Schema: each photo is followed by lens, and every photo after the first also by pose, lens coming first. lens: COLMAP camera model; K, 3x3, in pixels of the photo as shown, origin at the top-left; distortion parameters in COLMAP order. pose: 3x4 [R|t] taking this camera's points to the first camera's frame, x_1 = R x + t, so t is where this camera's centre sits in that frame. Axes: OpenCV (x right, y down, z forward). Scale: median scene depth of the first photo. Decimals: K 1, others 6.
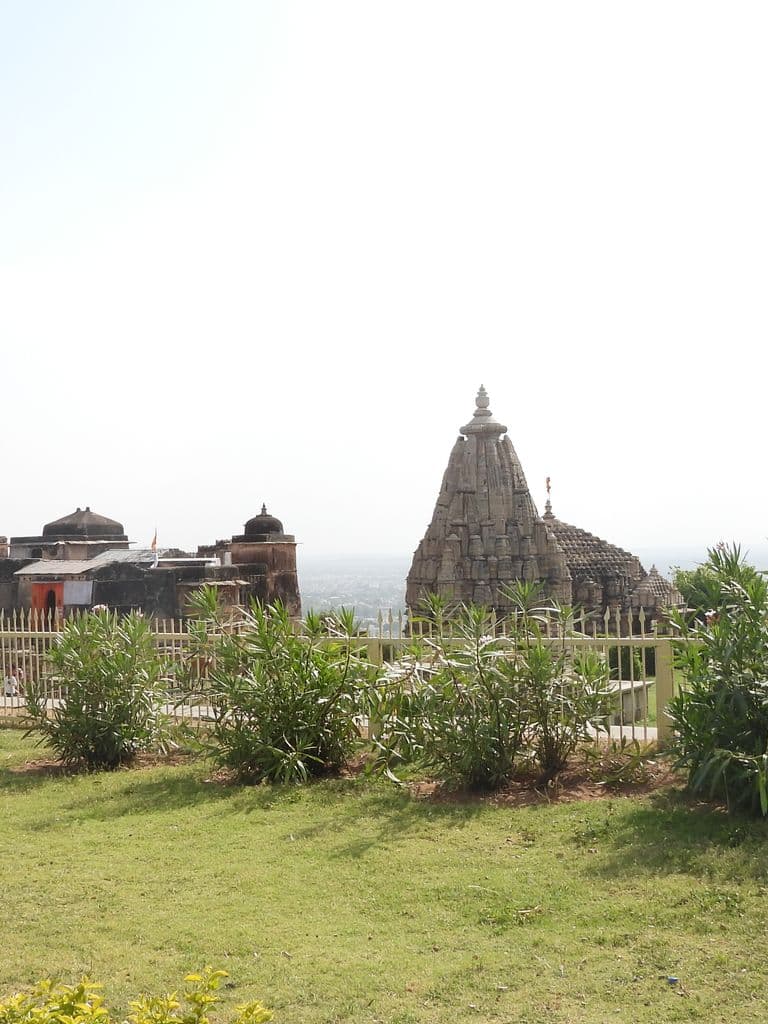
lens RADIAL K [[1470.7, 0, 384.0], [0, 1470.7, 512.0], [0, 0, 1]] dist [-0.016385, 0.048160]
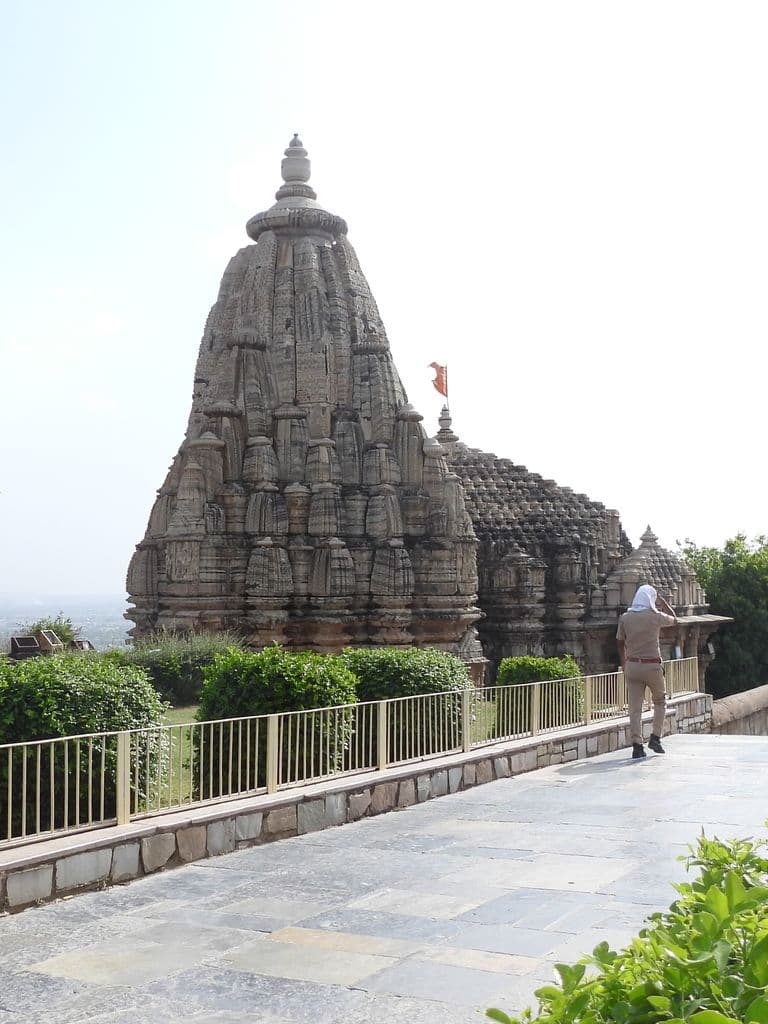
lens RADIAL K [[1470.7, 0, 384.0], [0, 1470.7, 512.0], [0, 0, 1]] dist [-0.016385, 0.048160]
pose [[0.999448, 0.011494, 0.031170, 0.082158], [-0.010771, 0.999671, -0.023266, 0.046219], [-0.031427, 0.022917, 0.999243, 0.530895]]
